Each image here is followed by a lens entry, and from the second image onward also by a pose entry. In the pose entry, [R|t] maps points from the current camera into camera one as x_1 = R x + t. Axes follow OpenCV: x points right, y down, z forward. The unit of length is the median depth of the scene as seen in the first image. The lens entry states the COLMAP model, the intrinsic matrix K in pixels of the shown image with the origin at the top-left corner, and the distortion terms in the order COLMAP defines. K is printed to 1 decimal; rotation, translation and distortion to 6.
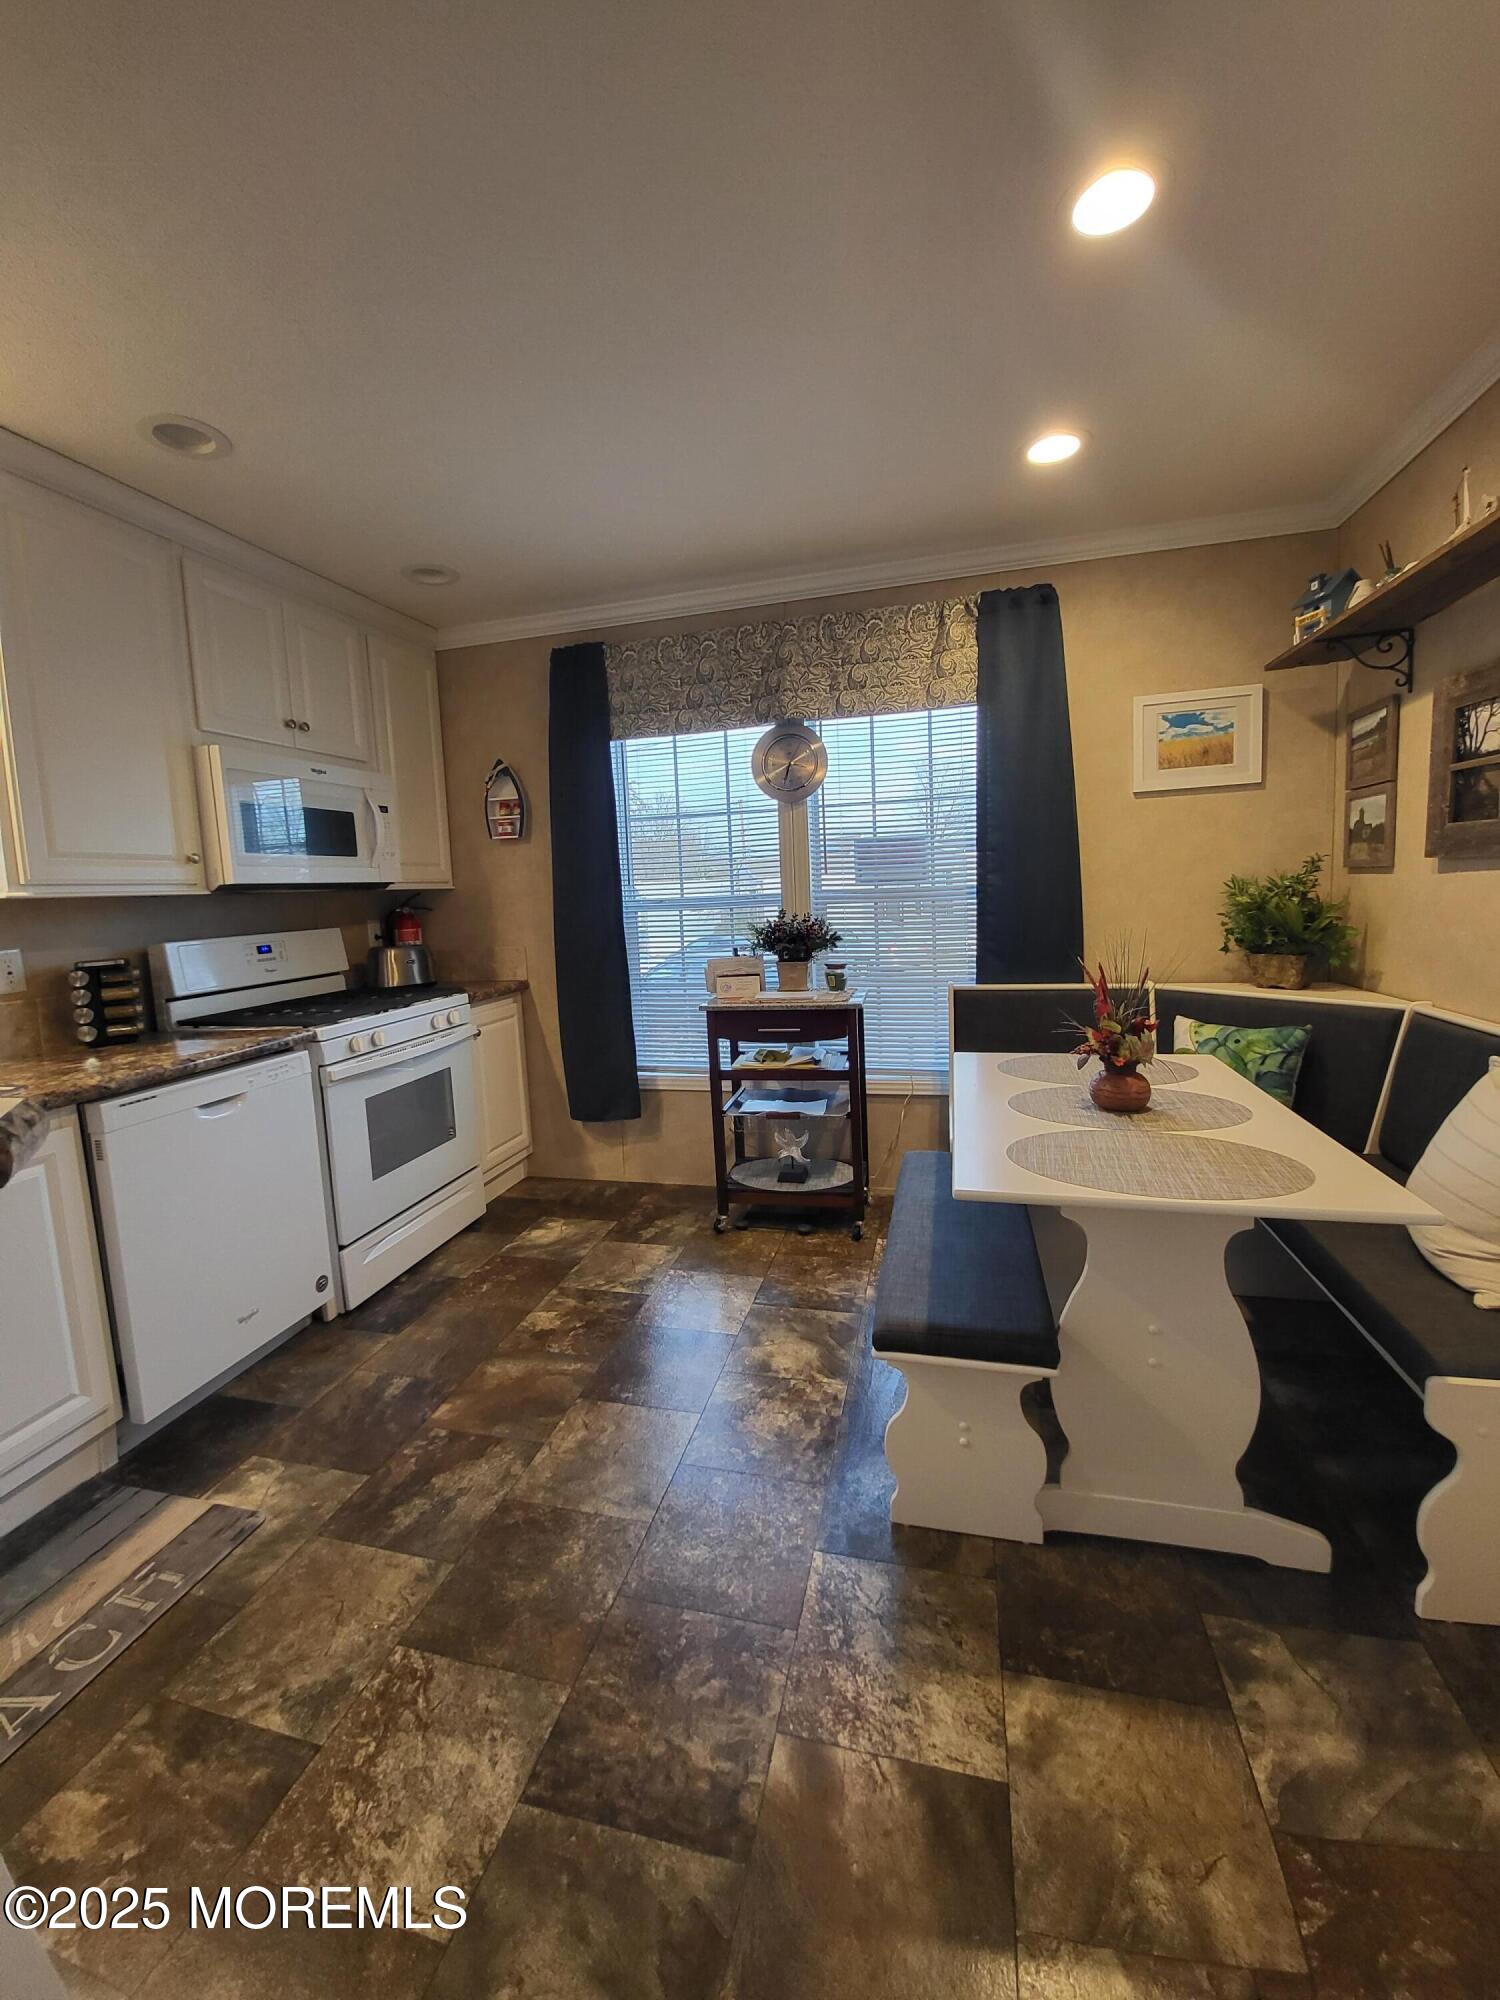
lens RADIAL K [[810.9, 0, 747.1], [0, 810.9, 976.8], [0, 0, 1]] dist [-0.001631, -0.007806]
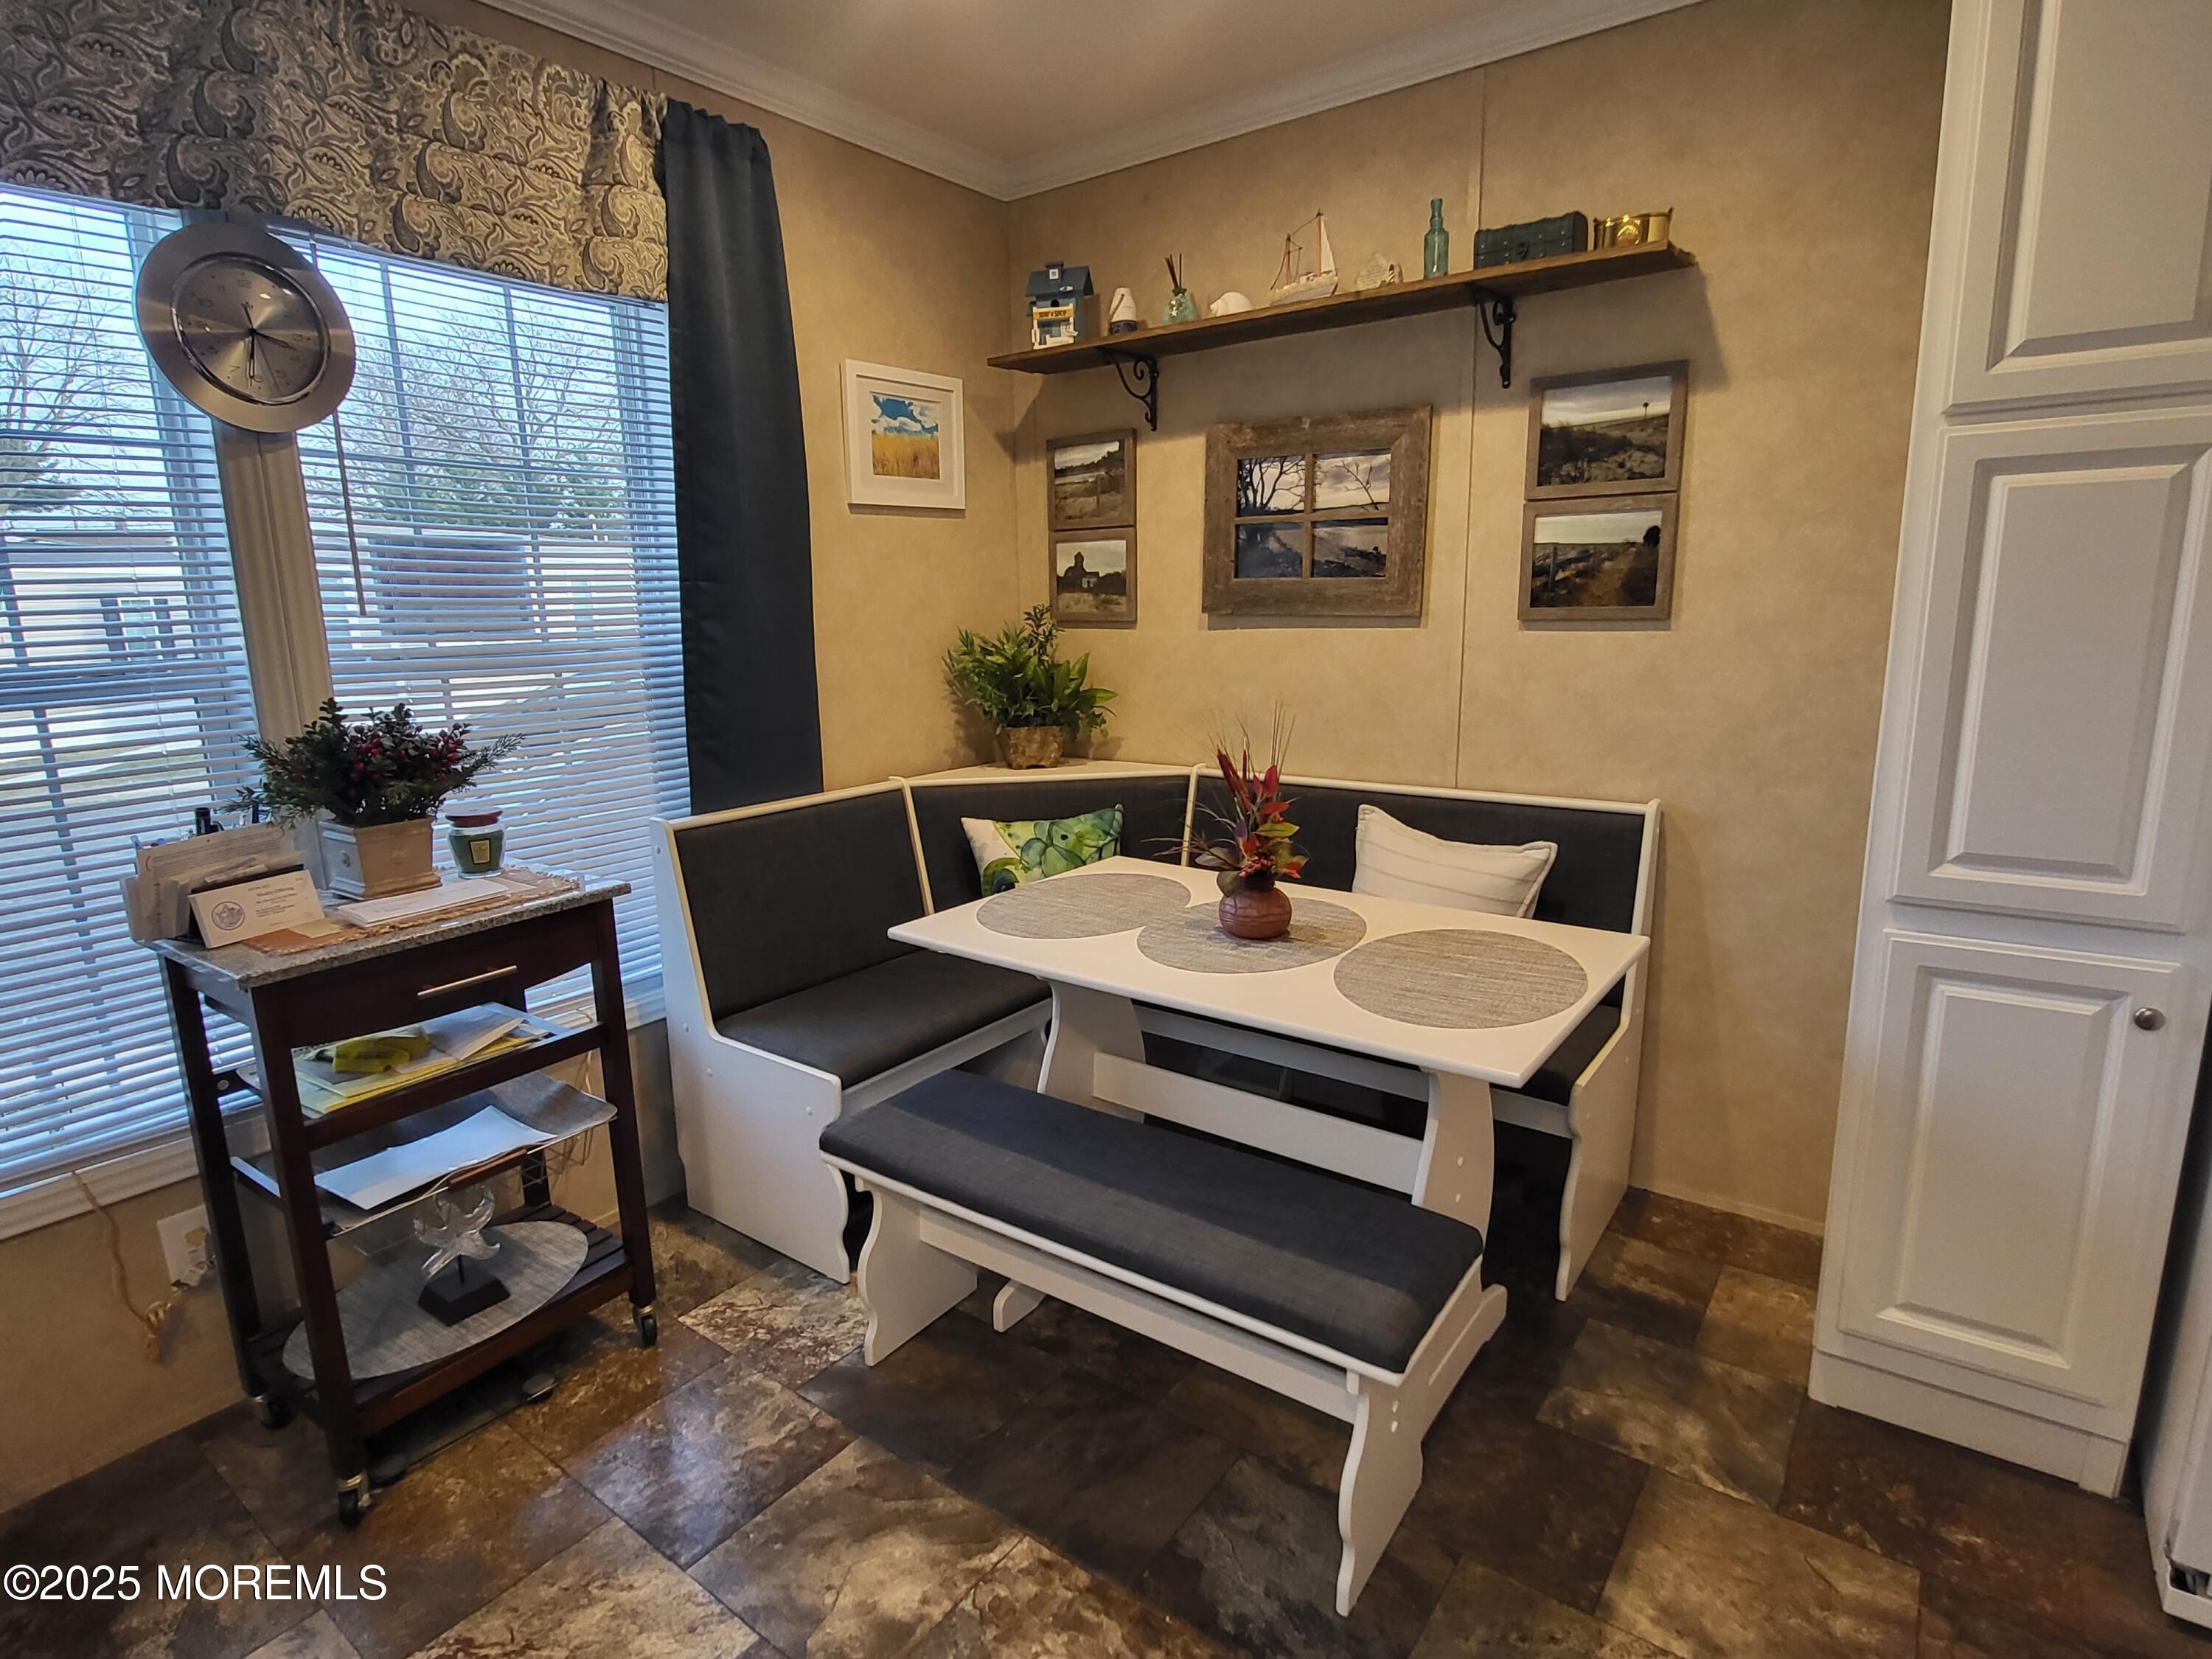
lens RADIAL K [[1169.5, 0, 1081.4], [0, 1169.5, 835.3], [0, 0, 1]] dist [-0.002053, -0.001559]
pose [[0.375418, -0.151814, 0.914338, -0.438125], [0.099398, 0.987400, 0.123133, -0.061510], [-0.921510, 0.044657, 0.385778, 0.514922]]
